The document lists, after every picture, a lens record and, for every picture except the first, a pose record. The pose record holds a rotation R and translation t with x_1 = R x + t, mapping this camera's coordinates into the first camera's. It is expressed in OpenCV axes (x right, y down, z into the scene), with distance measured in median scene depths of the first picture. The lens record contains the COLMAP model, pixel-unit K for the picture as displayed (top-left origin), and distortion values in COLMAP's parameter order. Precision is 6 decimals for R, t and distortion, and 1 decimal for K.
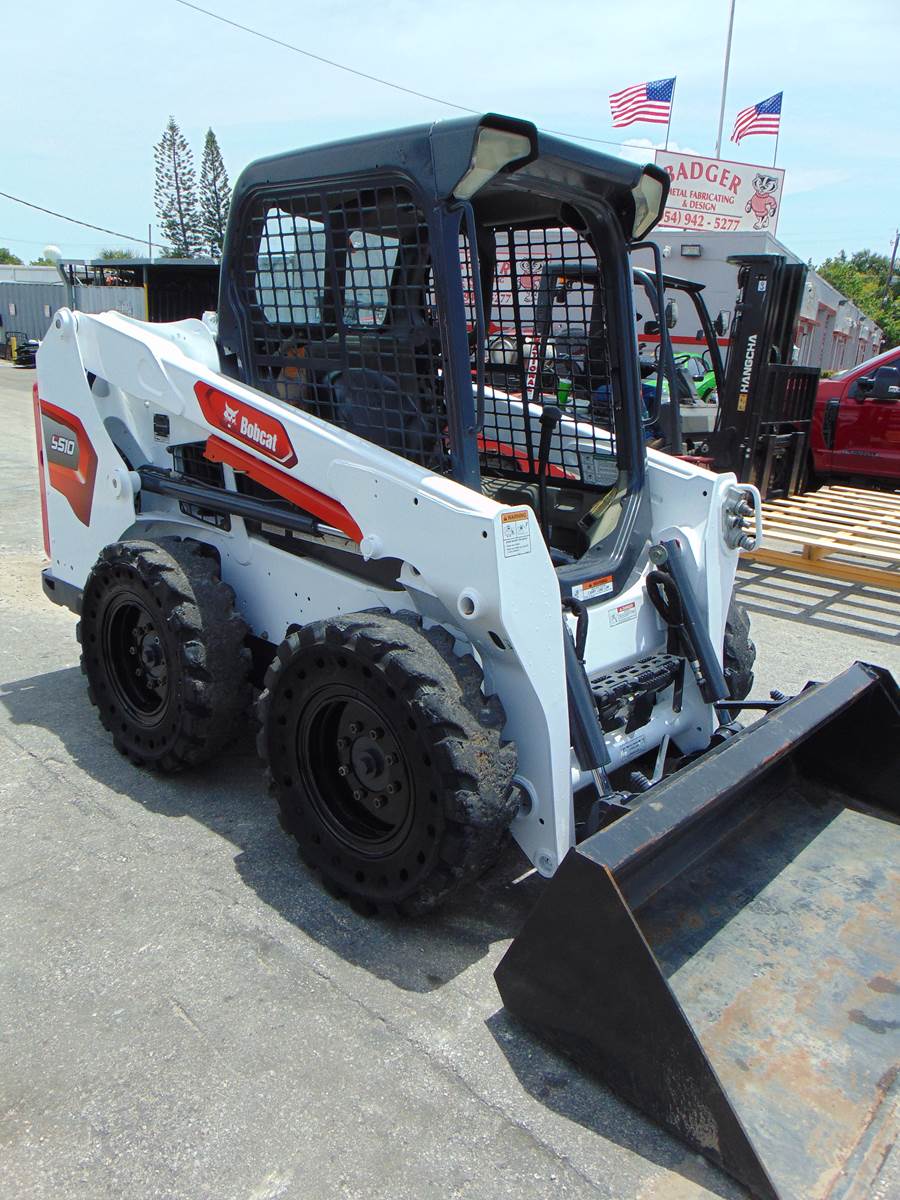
lens RADIAL K [[879.7, 0, 454.0], [0, 879.7, 600.4], [0, 0, 1]] dist [-0.008048, 0.055912]
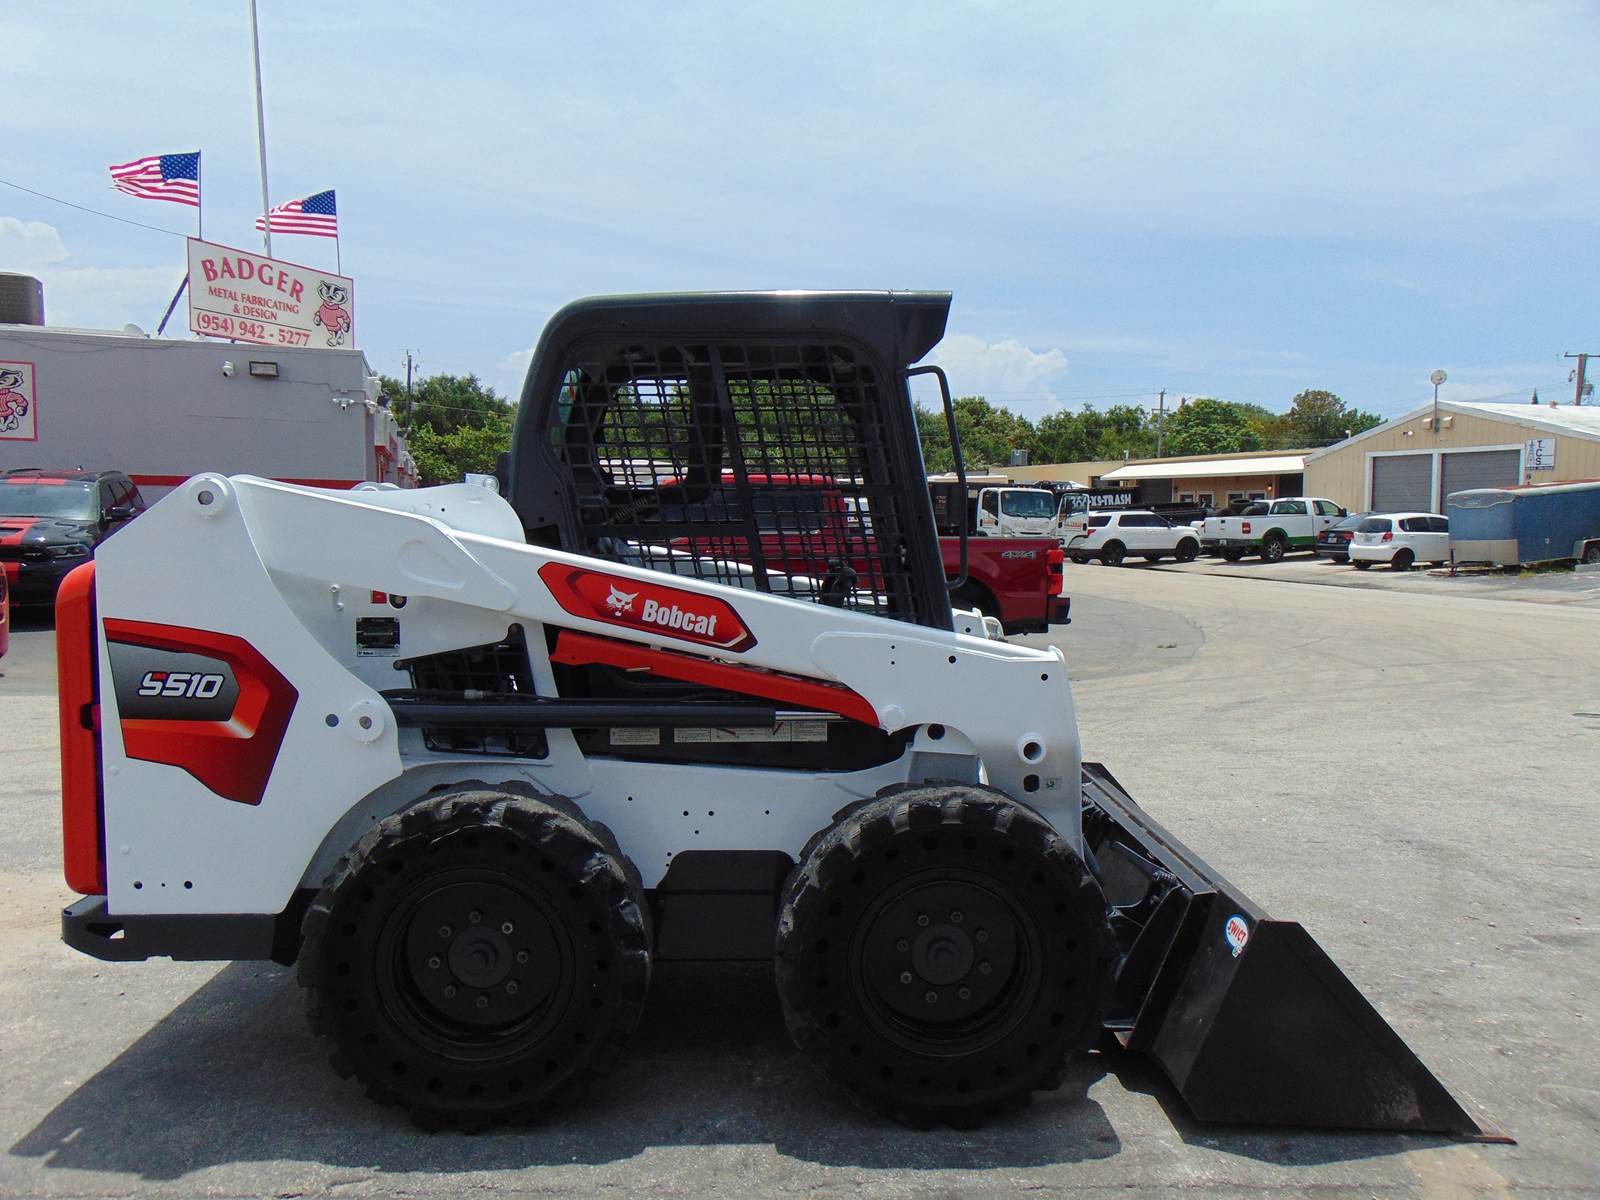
lens RADIAL K [[1172.9, 0, 797.9], [0, 1172.9, 607.0], [0, 0, 1]] dist [-0.008048, 0.055912]
pose [[0.723286, -0.104104, 0.682656, -0.833452], [0.222802, 0.970883, -0.088004, -0.073555], [-0.653618, 0.215749, 0.725421, 0.127862]]
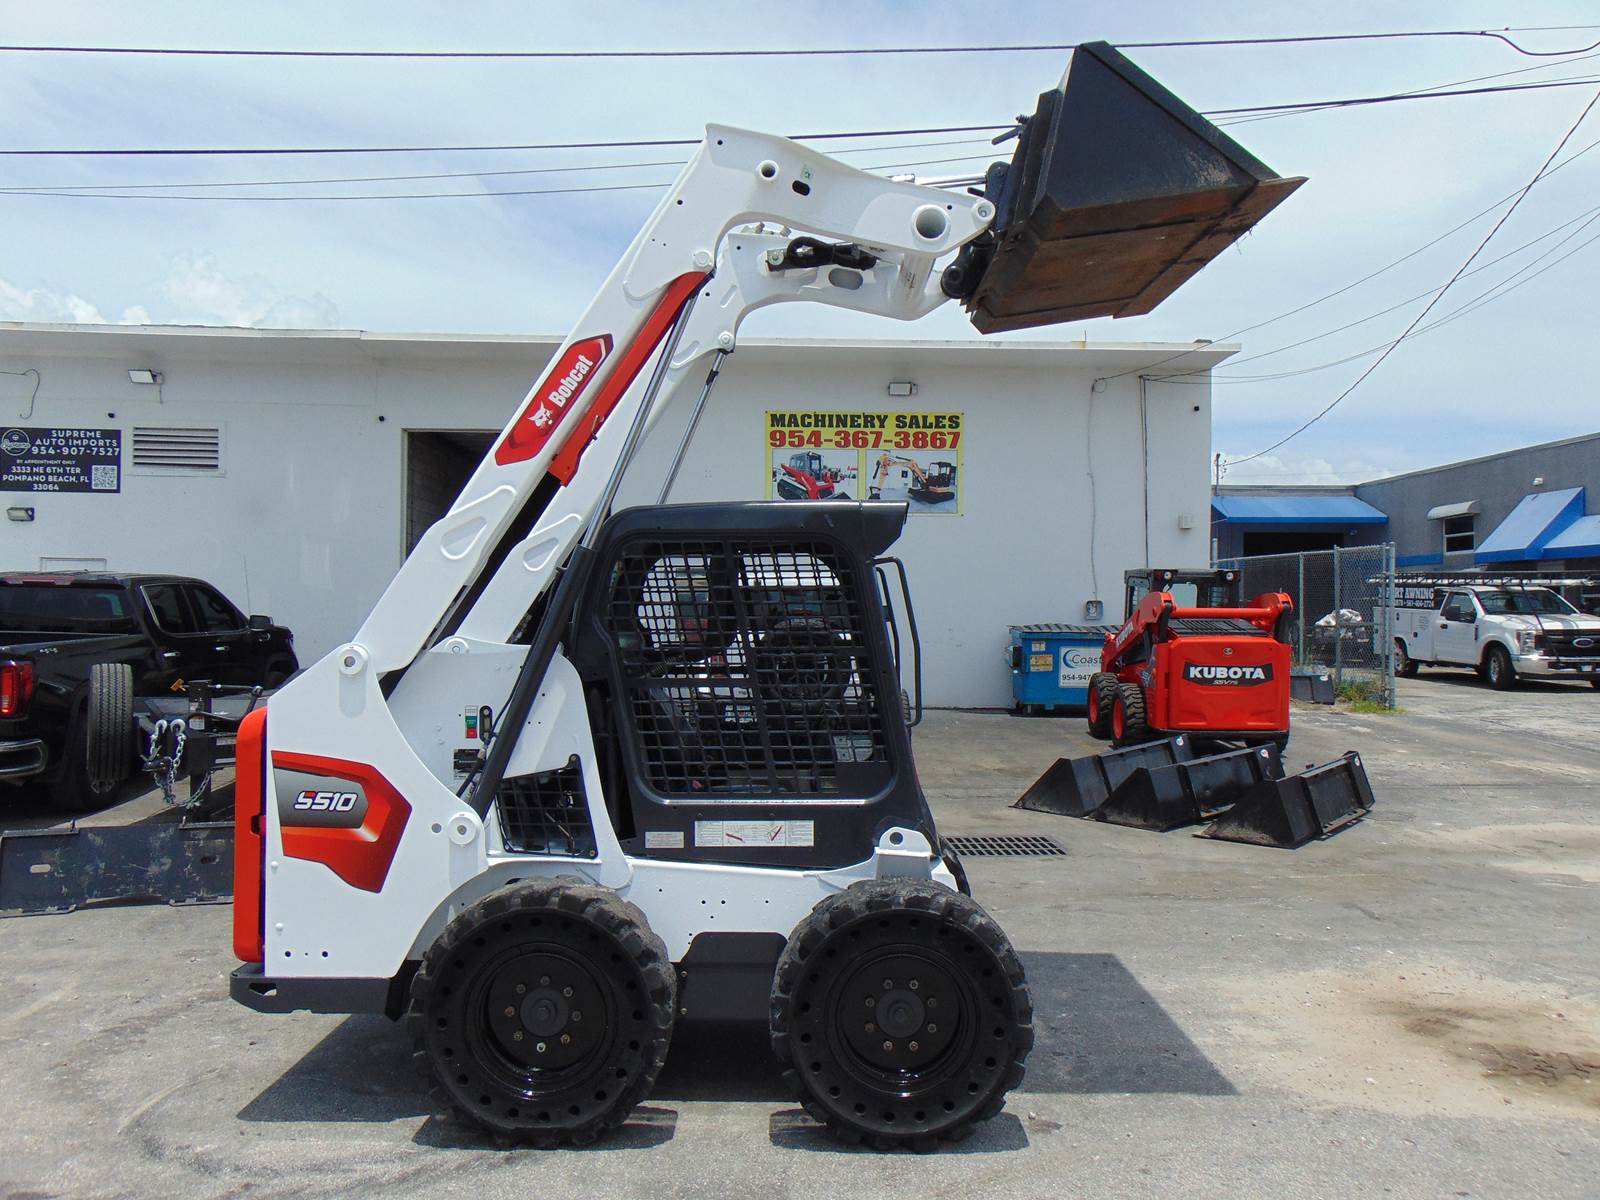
lens RADIAL K [[1172.9, 0, 787.8], [0, 1172.9, 603.7], [0, 0, 1]] dist [-0.008048, 0.055912]
pose [[0.740143, -0.052050, 0.670432, -1.029574], [0.217979, 0.961736, -0.165978, -0.094154], [-0.636140, 0.268987, 0.723168, -0.144532]]
